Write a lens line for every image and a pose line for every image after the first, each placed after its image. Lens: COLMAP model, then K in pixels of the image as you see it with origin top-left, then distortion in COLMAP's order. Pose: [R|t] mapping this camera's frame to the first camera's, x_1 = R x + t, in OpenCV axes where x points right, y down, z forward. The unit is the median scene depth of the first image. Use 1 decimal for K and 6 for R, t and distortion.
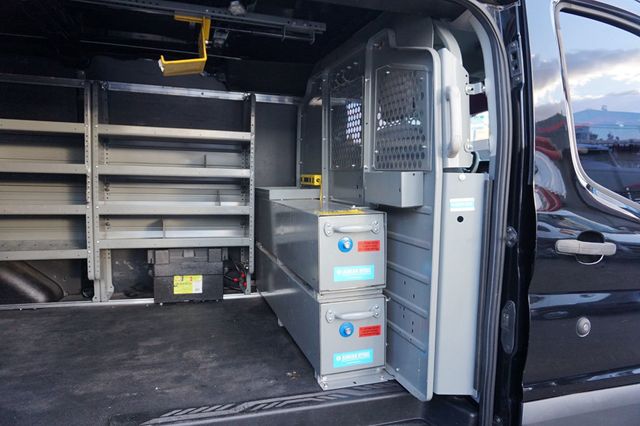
lens RADIAL K [[435.3, 0, 318.7], [0, 435.3, 210.2], [0, 0, 1]] dist [-0.067028, 0.066801]
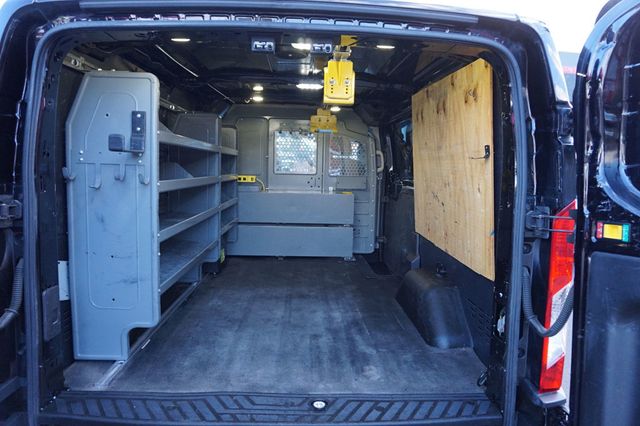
lens RADIAL K [[435.3, 0, 318.7], [0, 435.3, 210.2], [0, 0, 1]] dist [-0.067028, 0.066801]
pose [[0.273522, -0.110773, 0.955466, -1.876157], [0.050772, 0.993624, 0.100663, -0.127426], [-0.960525, 0.020977, 0.277402, 0.339864]]
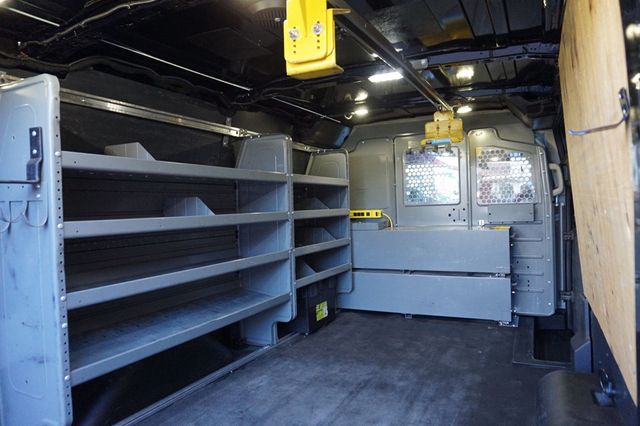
lens RADIAL K [[435.3, 0, 318.7], [0, 435.3, 210.2], [0, 0, 1]] dist [-0.067028, 0.066801]
pose [[0.703808, -0.054256, 0.708315, -1.313775], [0.098597, 0.994890, -0.021761, -0.082228], [-0.703515, 0.085153, 0.705561, 0.197497]]
